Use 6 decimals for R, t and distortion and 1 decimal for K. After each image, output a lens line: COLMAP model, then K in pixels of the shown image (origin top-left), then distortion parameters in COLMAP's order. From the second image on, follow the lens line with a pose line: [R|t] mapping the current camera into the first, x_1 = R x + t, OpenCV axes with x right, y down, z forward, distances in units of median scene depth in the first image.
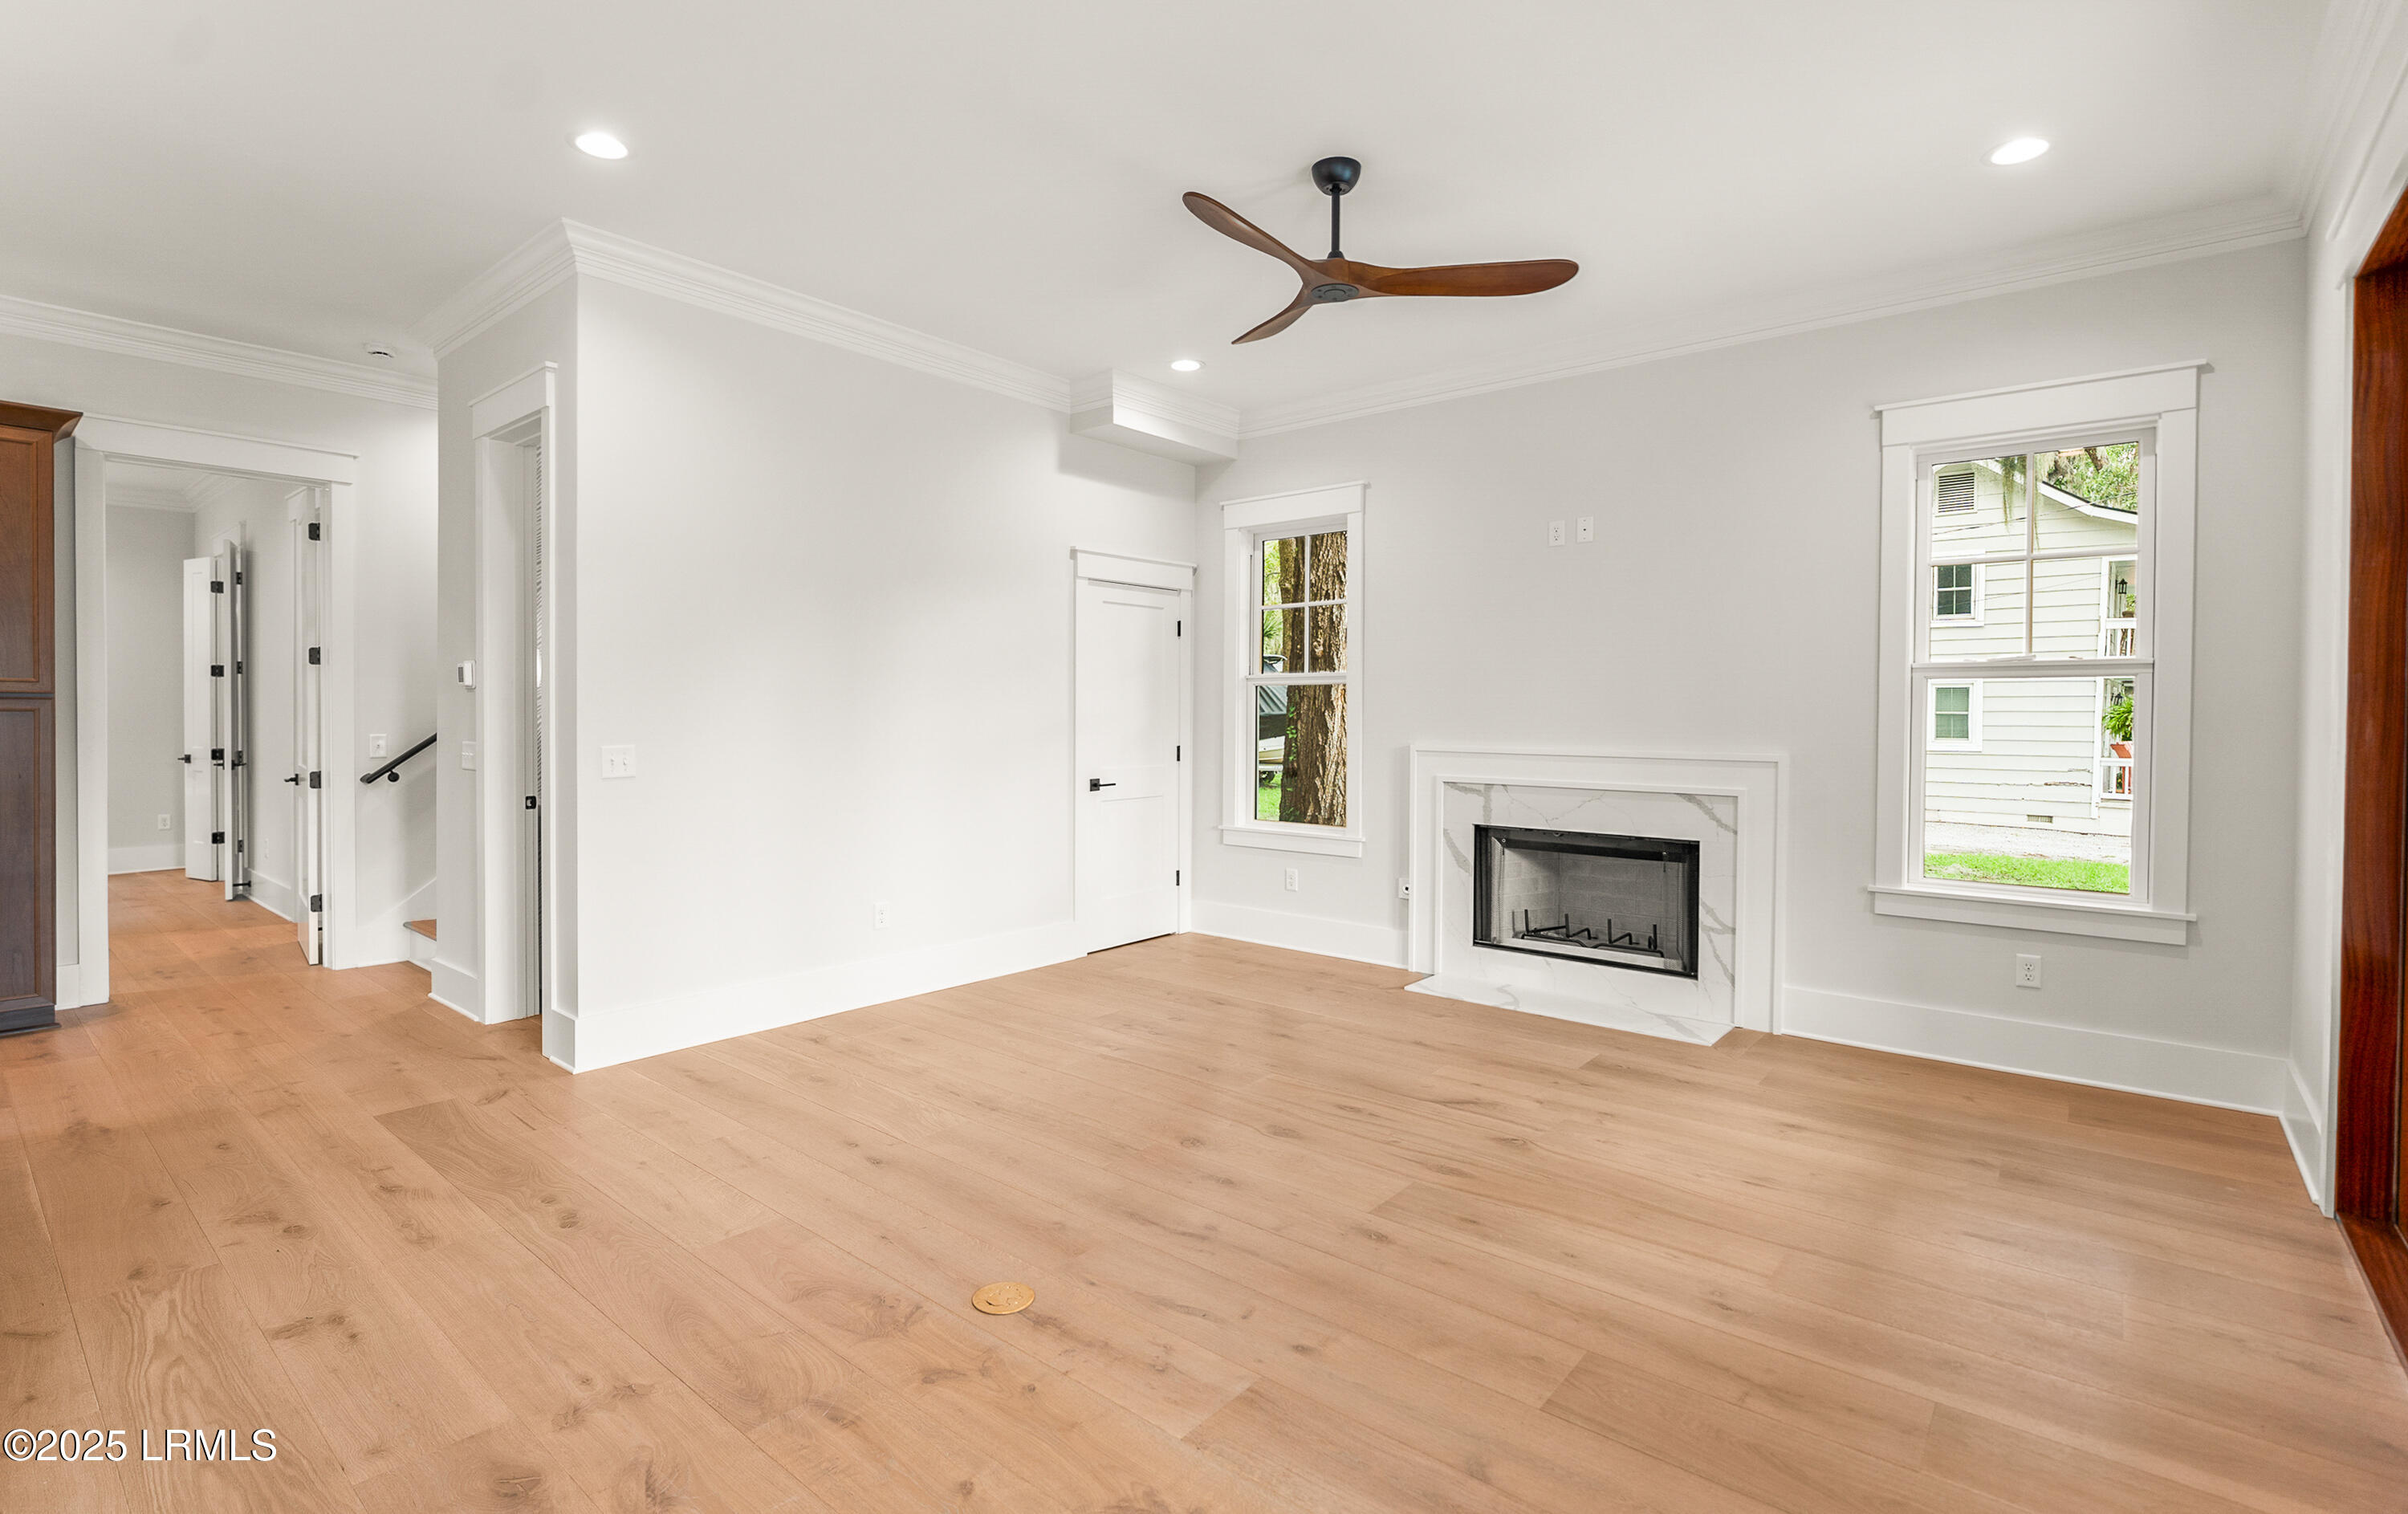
lens RADIAL K [[1101.9, 0, 1200.1], [0, 1101.9, 738.6], [0, 0, 1]] dist [-0.018491, -0.000547]
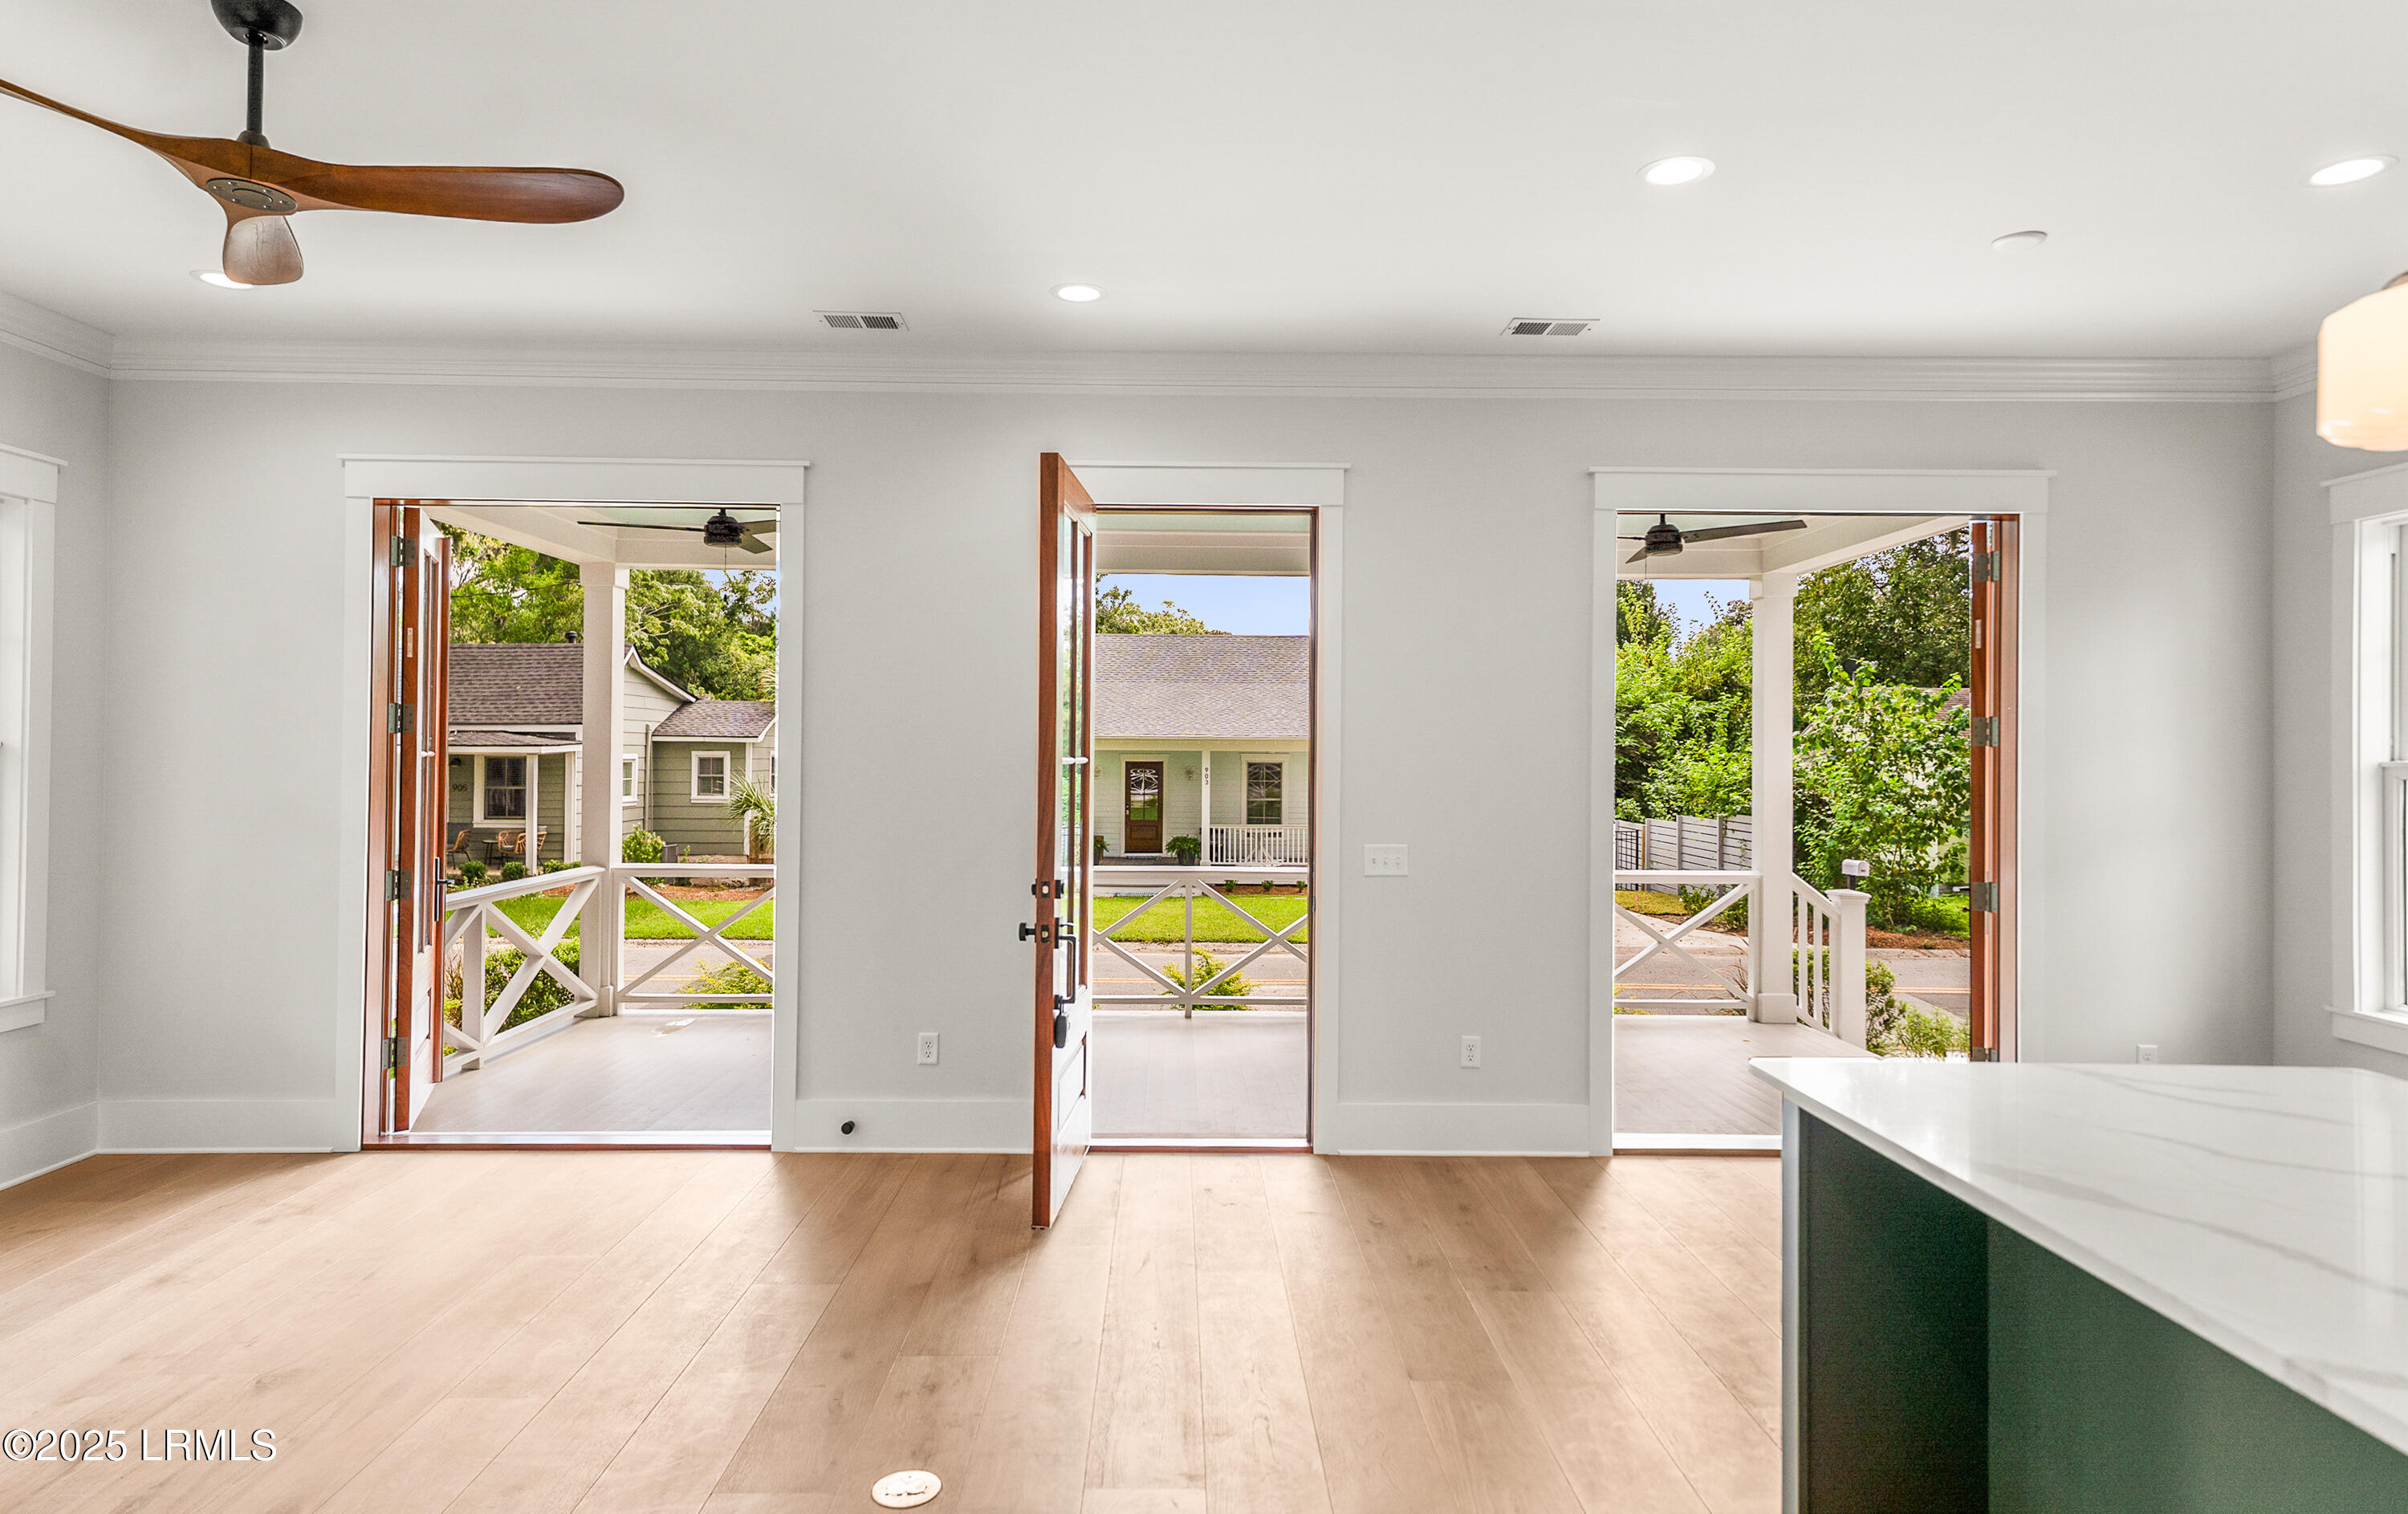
lens RADIAL K [[1318.0, 0, 1204.0], [0, 1318.0, 757.0], [0, 0, 1]] dist [0.001438, 0.000400]
pose [[-0.649618, -0.014308, 0.760126, -0.625954], [0.005639, 0.999705, 0.023637, -0.068276], [-0.760240, 0.019642, -0.649346, 0.809557]]
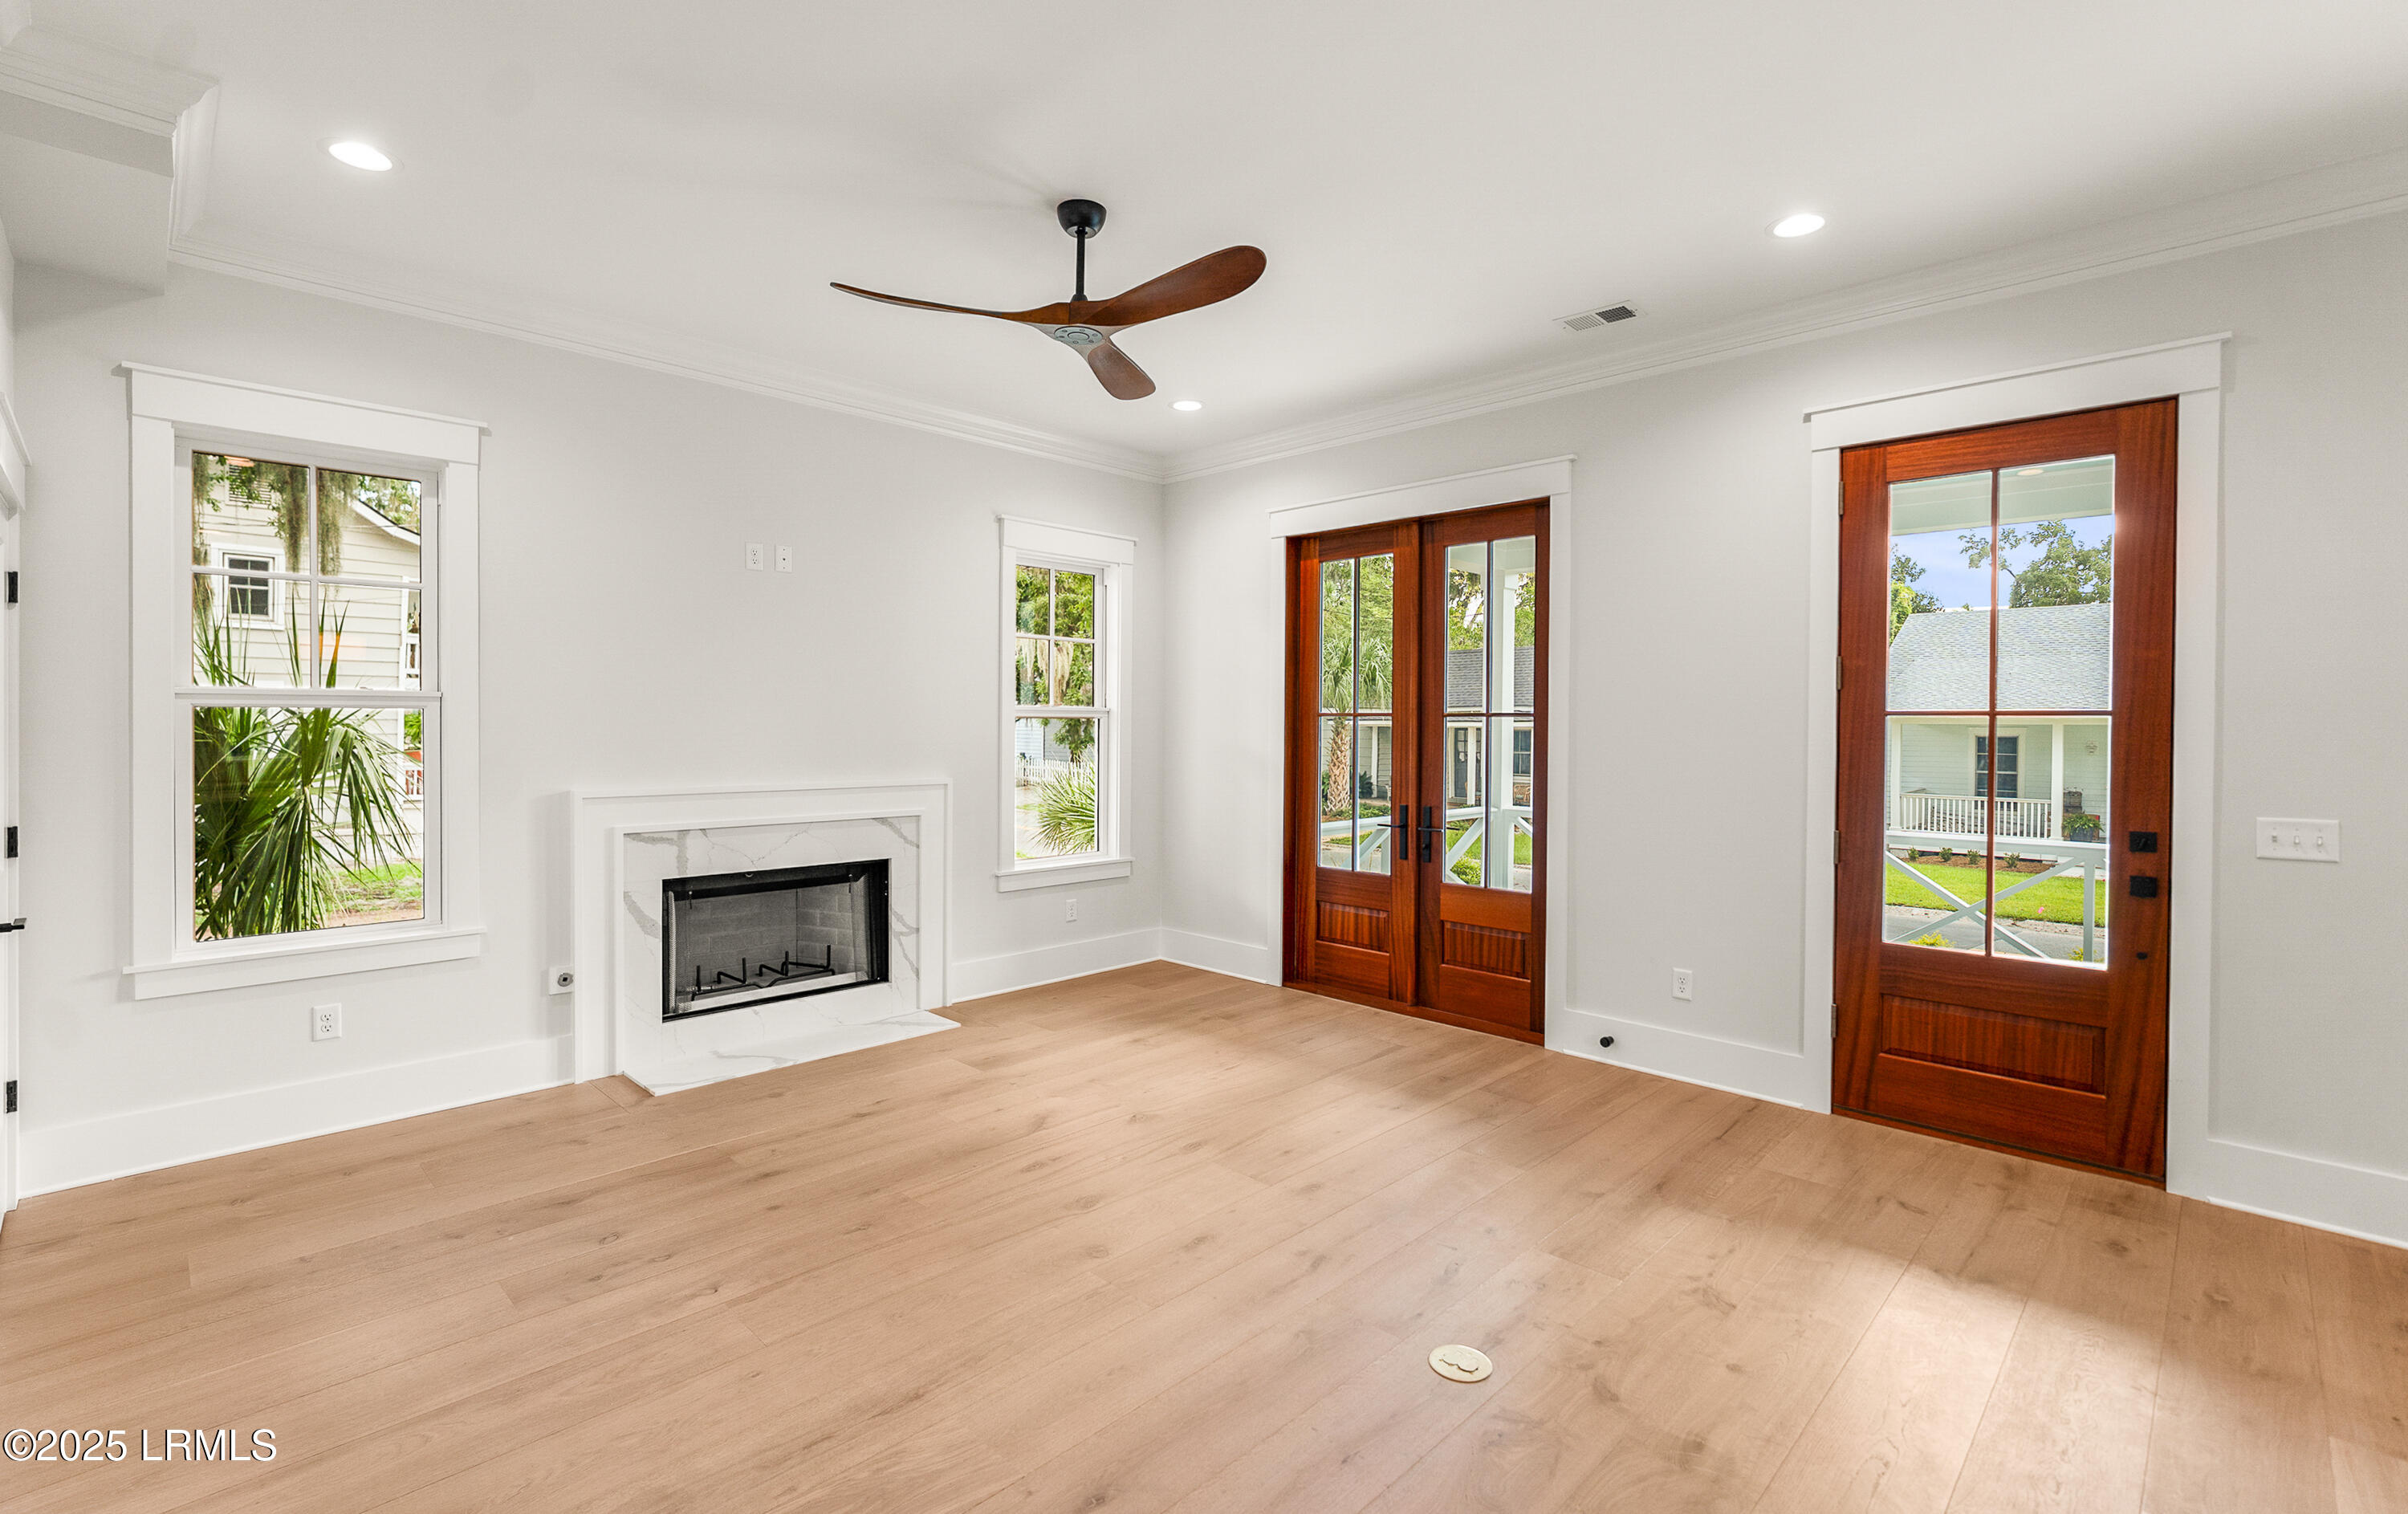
lens RADIAL K [[1049.6, 0, 1198.1], [0, 1049.6, 740.3], [0, 0, 1]] dist [-0.013214, -0.000306]
pose [[0.094986, -0.020410, 0.995269, -0.609729], [0.019477, 0.999637, 0.018641, -0.043380], [-0.995288, 0.017614, 0.095349, 0.608902]]
